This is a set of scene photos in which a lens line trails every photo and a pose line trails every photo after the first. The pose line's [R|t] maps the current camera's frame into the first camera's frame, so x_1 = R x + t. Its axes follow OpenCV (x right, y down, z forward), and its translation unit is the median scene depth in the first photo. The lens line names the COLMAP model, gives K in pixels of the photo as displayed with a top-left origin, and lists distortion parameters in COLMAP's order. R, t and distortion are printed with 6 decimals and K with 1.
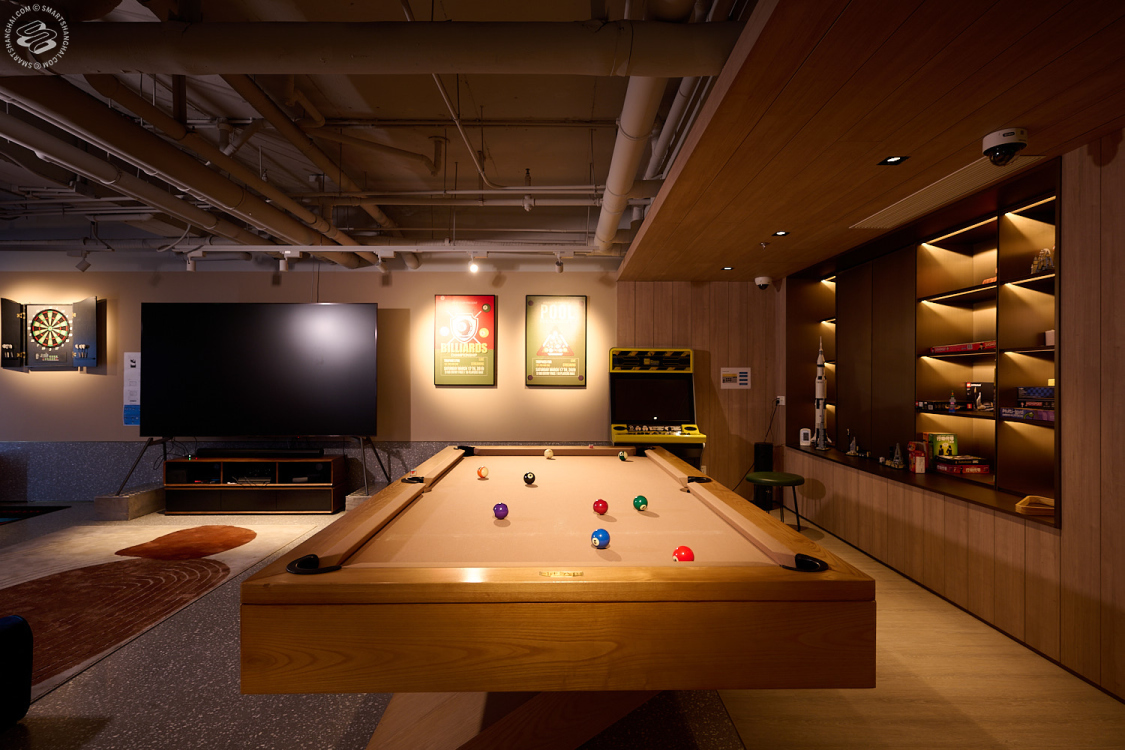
lens RADIAL K [[569.6, 0, 562.2], [0, 569.6, 373.8], [0, 0, 1]] dist [-0.004128, -0.001467]
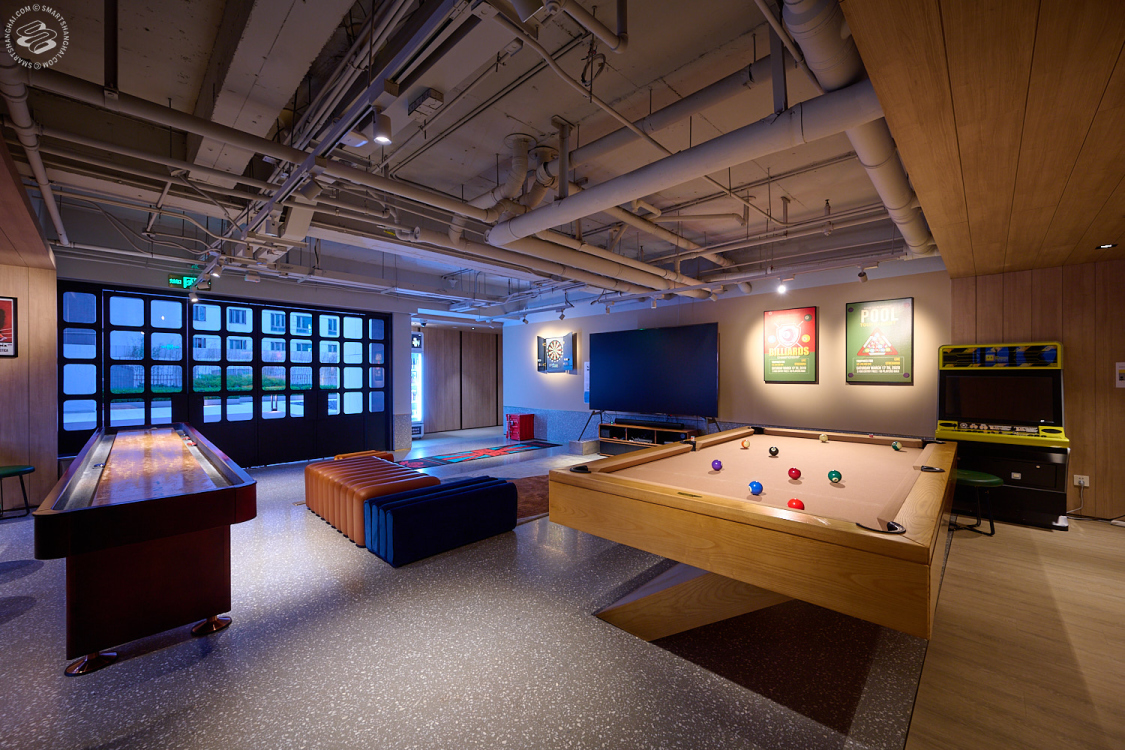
lens RADIAL K [[442.1, 0, 562.3], [0, 442.1, 372.8], [0, 0, 1]] dist [0.001525, 0.000096]
pose [[0.715809, -0.007889, -0.698251, 0.153607], [0.008322, 0.999962, -0.002766, -0.000387], [0.698246, -0.003831, 0.715847, -0.041584]]
